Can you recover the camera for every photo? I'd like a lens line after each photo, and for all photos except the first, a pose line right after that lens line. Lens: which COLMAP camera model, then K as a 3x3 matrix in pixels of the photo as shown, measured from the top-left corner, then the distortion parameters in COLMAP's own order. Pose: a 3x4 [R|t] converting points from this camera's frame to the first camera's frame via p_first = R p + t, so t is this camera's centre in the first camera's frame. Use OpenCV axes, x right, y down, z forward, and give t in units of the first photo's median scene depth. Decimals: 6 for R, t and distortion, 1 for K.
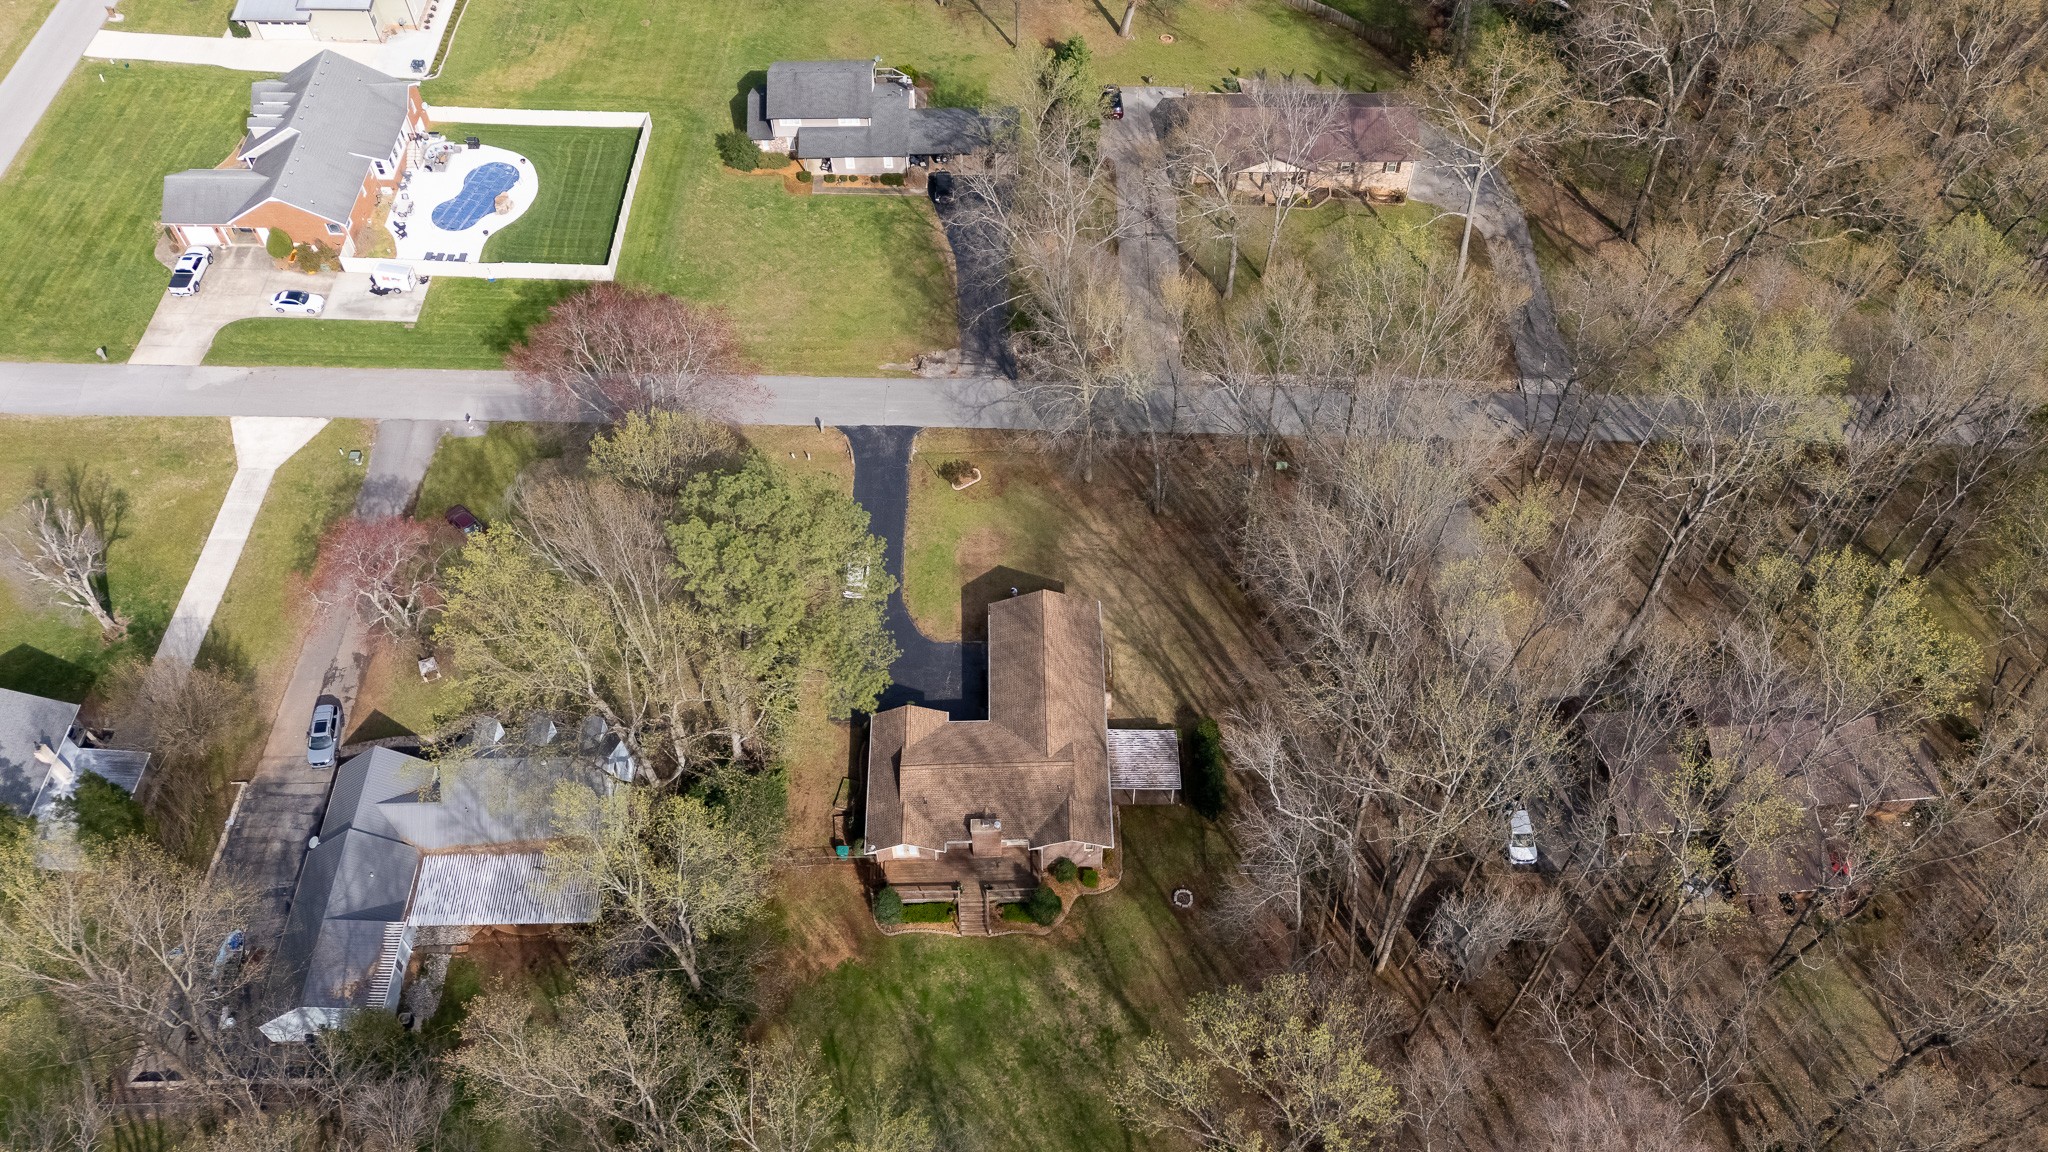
lens RADIAL K [[1490.0, 0, 1035.4], [0, 1490.0, 573.8], [0, 0, 1]] dist [0.090708, -0.098823]
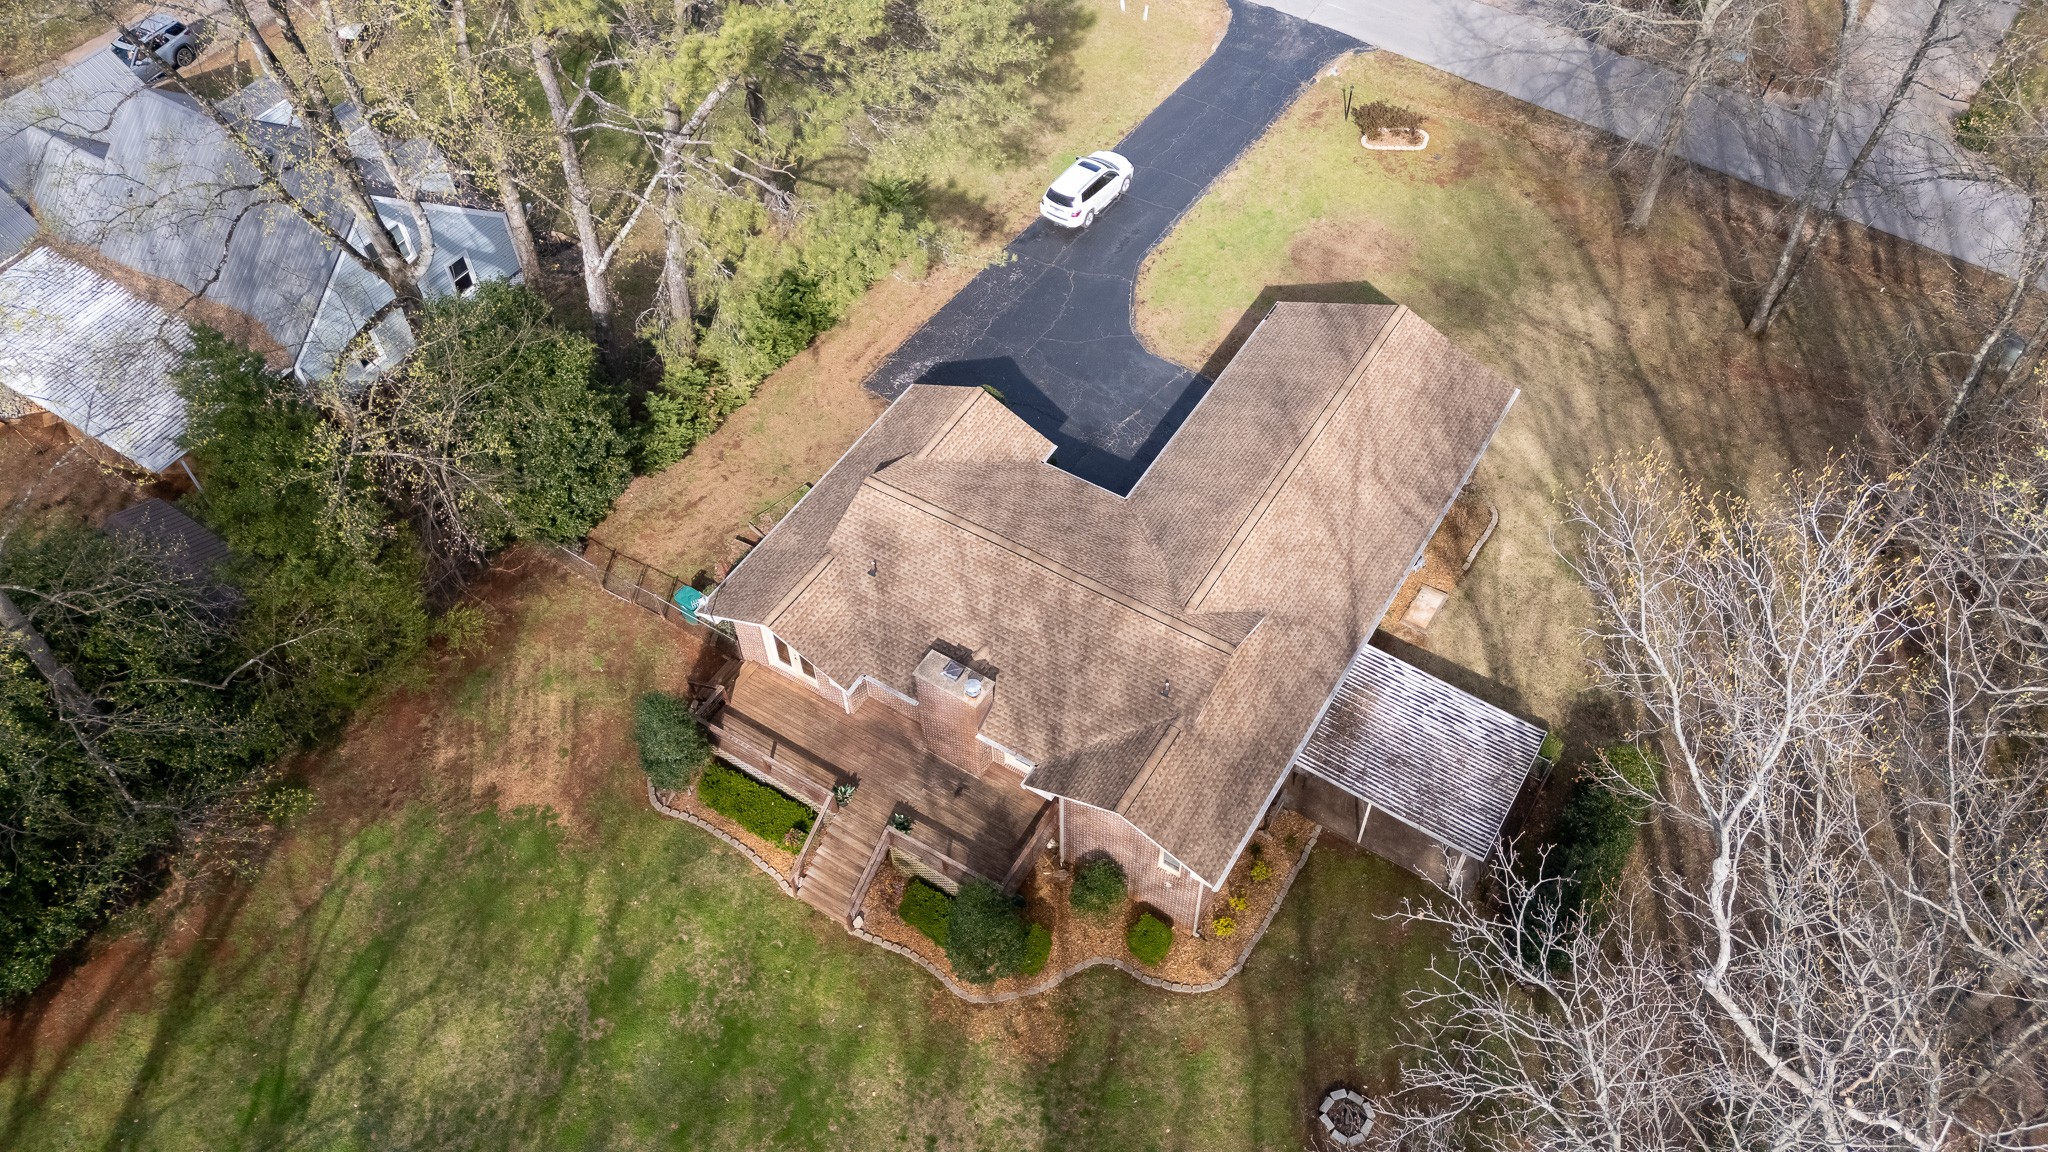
lens RADIAL K [[1490.0, 0, 1035.4], [0, 1490.0, 573.8], [0, 0, 1]] dist [0.090708, -0.098823]
pose [[0.834433, 0.410581, -0.367622, 0.109282], [-0.426113, 0.903690, 0.042094, 0.109901], [0.349499, 0.121524, 0.929022, 0.591442]]
